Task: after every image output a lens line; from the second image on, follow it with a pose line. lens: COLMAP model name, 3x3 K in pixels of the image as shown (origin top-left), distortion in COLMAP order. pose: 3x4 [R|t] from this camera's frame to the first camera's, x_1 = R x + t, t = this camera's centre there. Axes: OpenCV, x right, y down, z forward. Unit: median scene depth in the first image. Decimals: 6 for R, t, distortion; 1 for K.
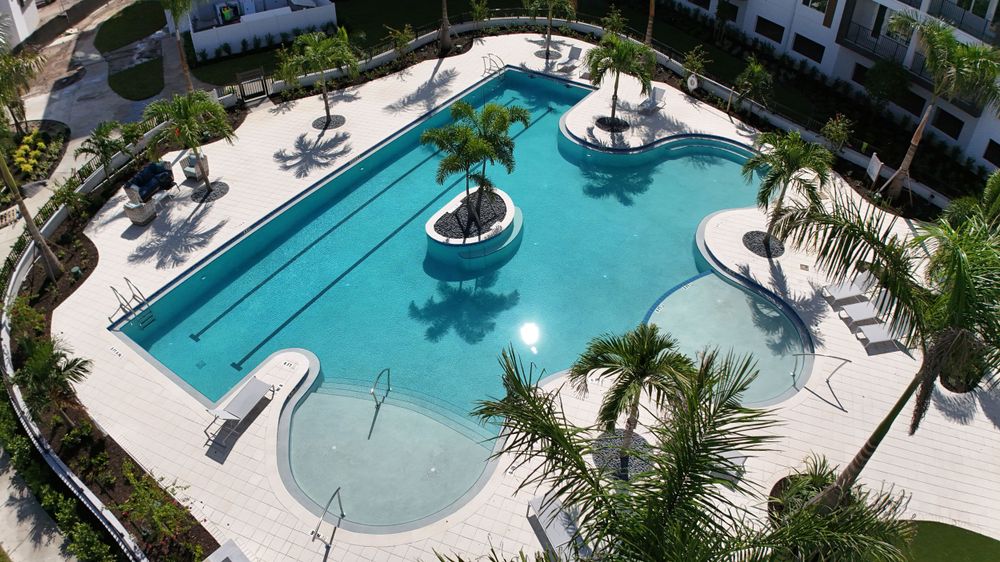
lens RADIAL K [[620.8, 0, 497.1], [0, 620.8, 289.6], [0, 0, 1]] dist [-0.161266, 0.001348]
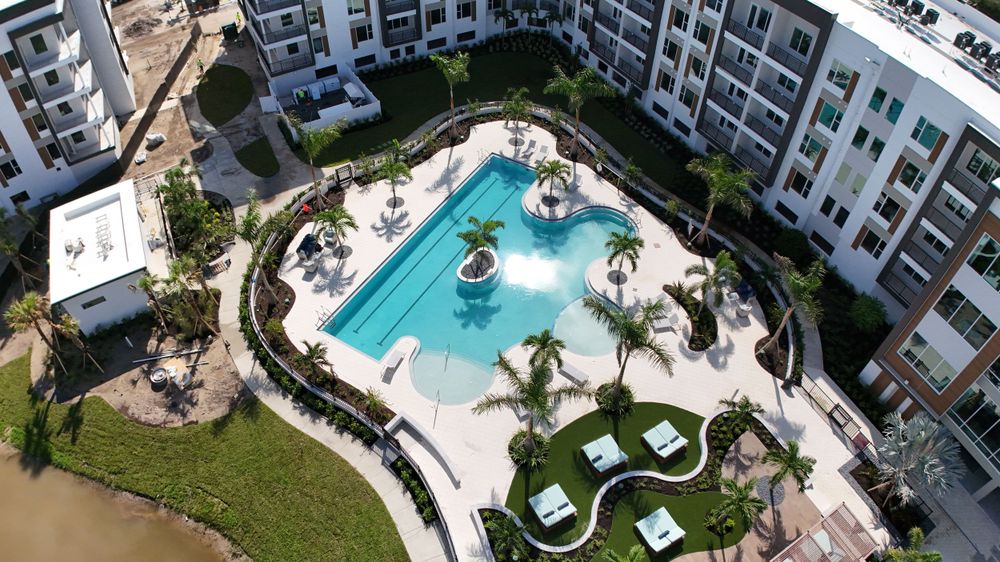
lens RADIAL K [[620.8, 0, 497.7], [0, 620.8, 287.7], [0, 0, 1]] dist [-0.161266, 0.001348]
pose [[0.999328, -0.022721, 0.028773, -0.037254], [0.019482, 0.993936, 0.108216, -0.272472], [-0.031057, -0.107583, 0.993711, -1.098243]]
